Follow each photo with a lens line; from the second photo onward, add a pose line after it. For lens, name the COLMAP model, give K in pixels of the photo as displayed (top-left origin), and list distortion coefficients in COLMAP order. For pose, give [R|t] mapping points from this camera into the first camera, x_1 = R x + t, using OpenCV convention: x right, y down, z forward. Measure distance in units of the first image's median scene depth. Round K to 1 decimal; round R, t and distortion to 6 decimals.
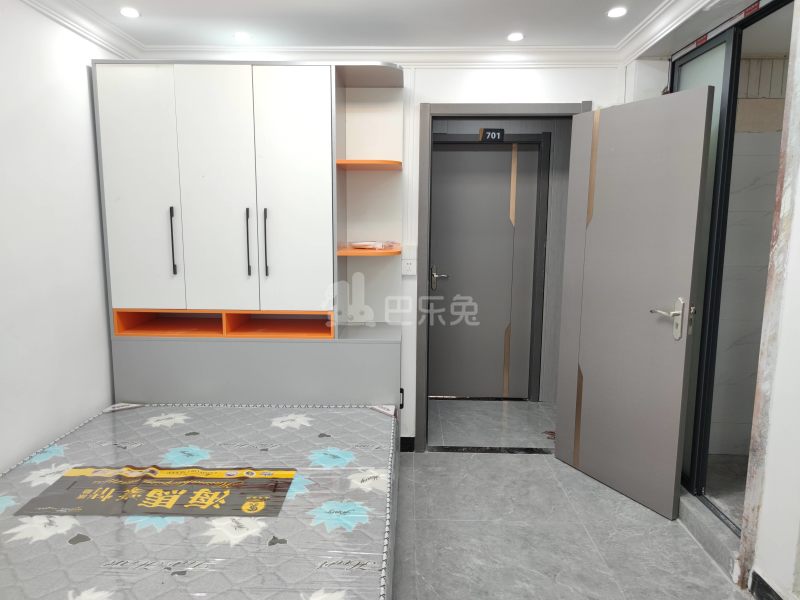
lens RADIAL K [[576.6, 0, 400.9], [0, 576.6, 301.9], [0, 0, 1]] dist [0.000935, -0.000224]
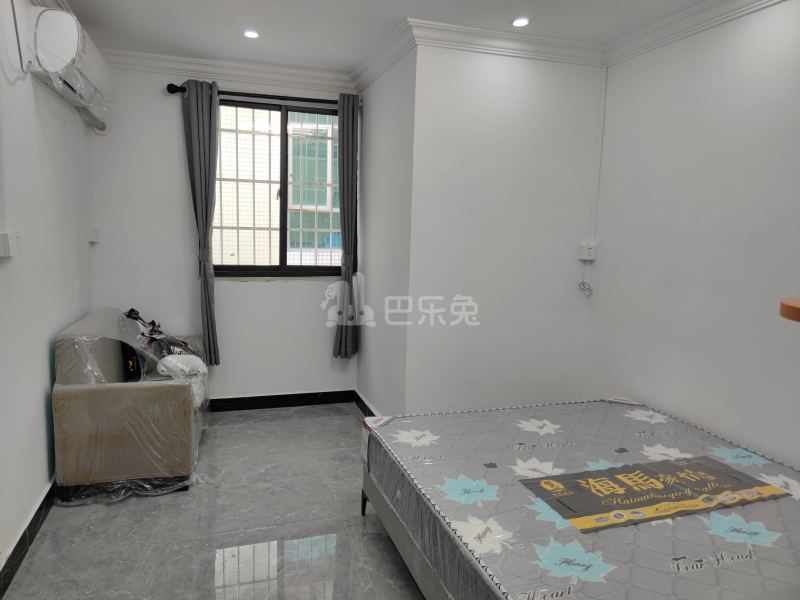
lens RADIAL K [[576.6, 0, 401.7], [0, 576.6, 298.8], [0, 0, 1]] dist [0.000935, -0.000224]
pose [[-0.947314, 0.013987, -0.320002, 0.327596], [-0.070046, 0.965818, 0.249577, -0.212717], [0.312555, 0.258843, -0.913953, 1.738742]]
